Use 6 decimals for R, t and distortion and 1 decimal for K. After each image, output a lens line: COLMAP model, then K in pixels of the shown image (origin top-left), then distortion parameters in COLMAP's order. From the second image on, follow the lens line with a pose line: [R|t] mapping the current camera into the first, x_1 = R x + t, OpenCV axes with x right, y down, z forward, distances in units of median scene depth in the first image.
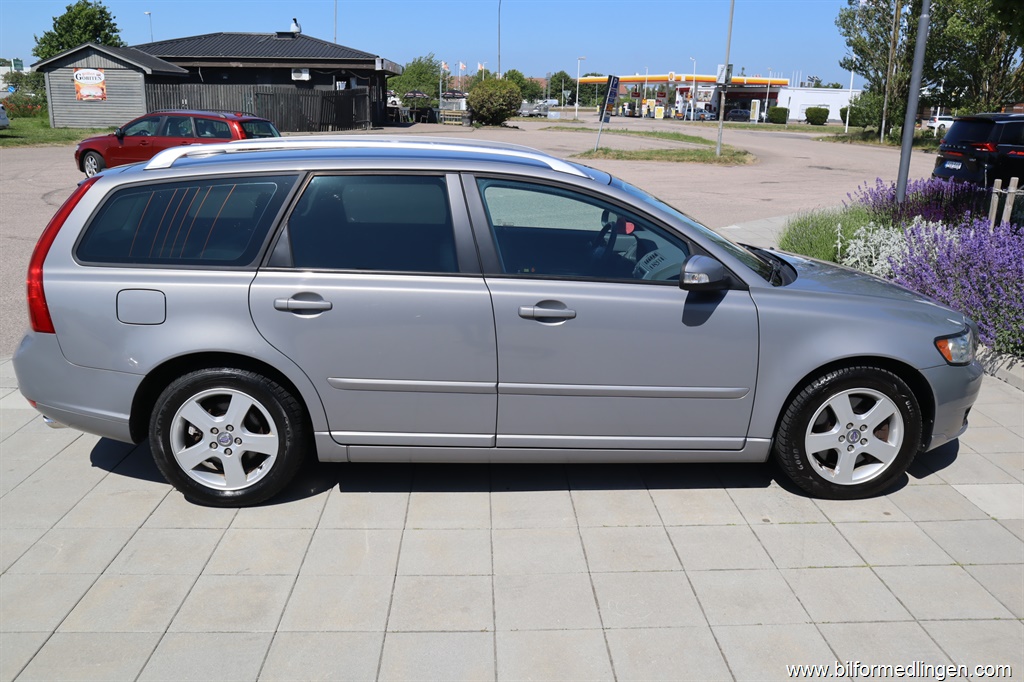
lens RADIAL K [[837.7, 0, 516.1], [0, 837.7, 343.6], [0, 0, 1]] dist [-0.069906, 0.071837]
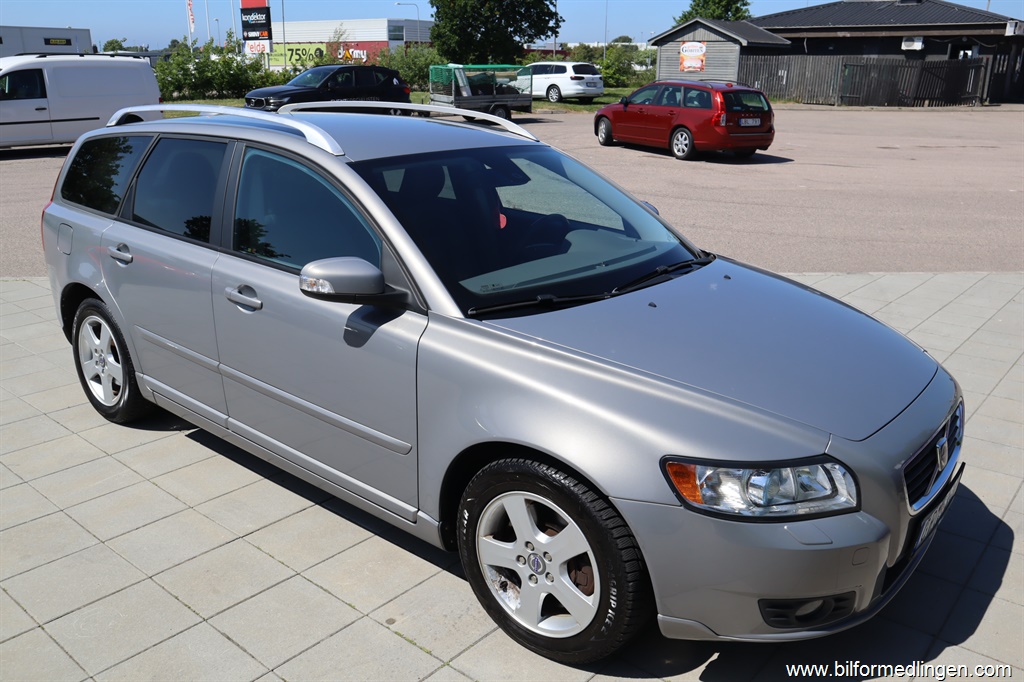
lens RADIAL K [[837.7, 0, 516.1], [0, 837.7, 343.6], [0, 0, 1]] dist [-0.069906, 0.071837]
pose [[0.730828, 0.201059, -0.652277, 0.089465], [-0.181203, 0.978492, 0.098588, -0.013805], [0.658070, 0.046143, 0.751541, 0.054700]]
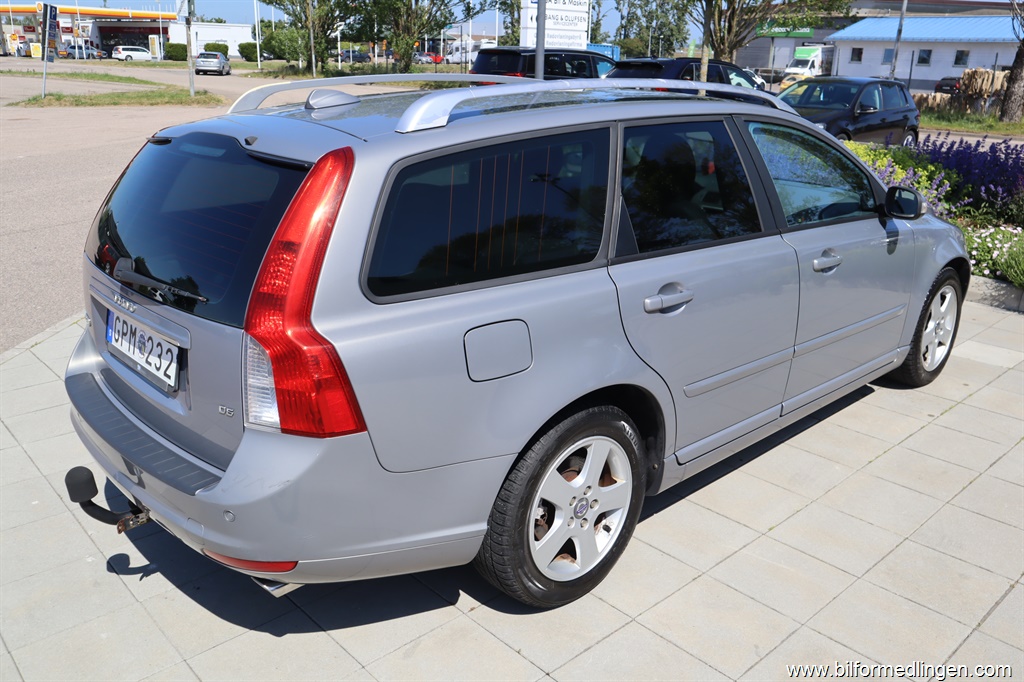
lens RADIAL K [[837.7, 0, 516.1], [0, 837.7, 343.6], [0, 0, 1]] dist [-0.069906, 0.071837]
pose [[0.767831, -0.213359, 0.604081, -0.094224], [0.170081, 0.976966, 0.128875, -0.014691], [-0.617663, 0.003788, 0.786434, 0.055826]]
